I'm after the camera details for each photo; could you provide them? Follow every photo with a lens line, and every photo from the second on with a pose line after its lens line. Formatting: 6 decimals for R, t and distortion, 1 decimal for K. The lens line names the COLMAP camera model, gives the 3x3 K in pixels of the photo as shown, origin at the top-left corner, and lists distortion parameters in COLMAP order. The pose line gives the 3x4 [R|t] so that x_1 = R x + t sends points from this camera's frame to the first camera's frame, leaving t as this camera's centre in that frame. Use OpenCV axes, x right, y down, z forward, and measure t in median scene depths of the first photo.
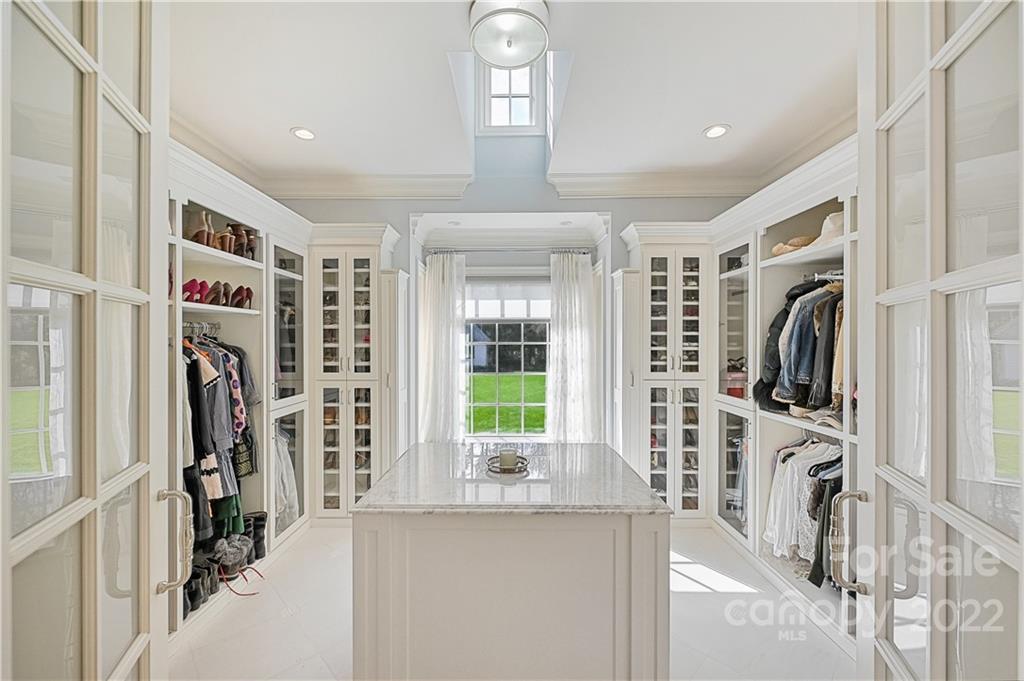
lens RADIAL K [[408.4, 0, 514.7], [0, 408.4, 345.1], [0, 0, 1]] dist [0.002797, -0.001092]
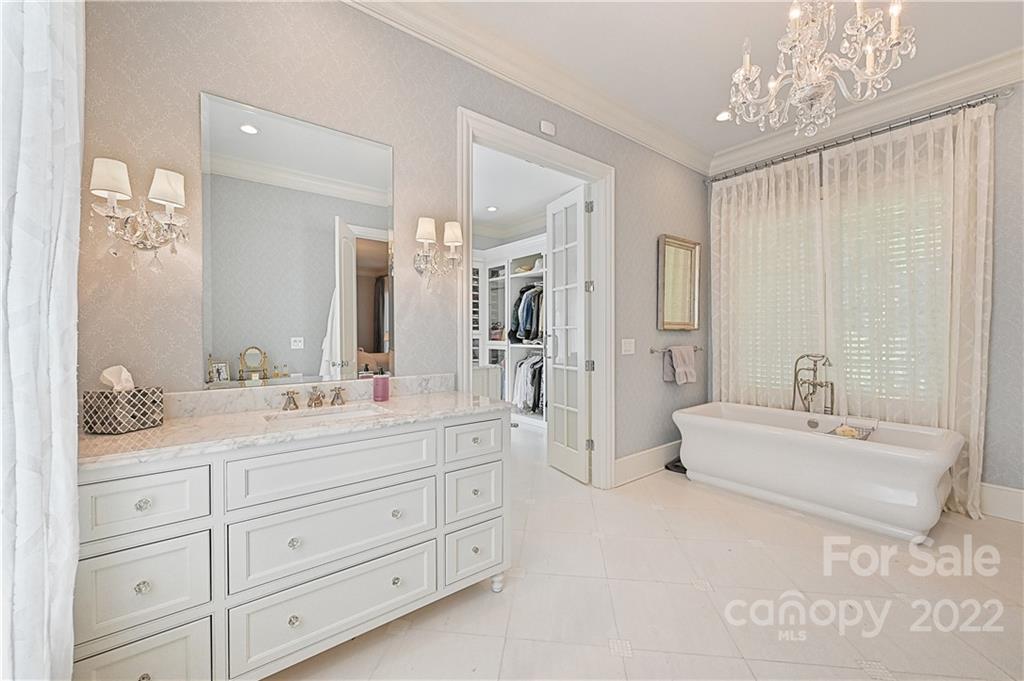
lens RADIAL K [[408.4, 0, 509.2], [0, 408.4, 339.8], [0, 0, 1]] dist [0.002797, -0.001092]
pose [[0.785375, -0.003580, 0.619010, -0.783903], [0.007266, 0.999968, -0.003435, 0.154632], [-0.618978, 0.007195, 0.785375, -0.725872]]
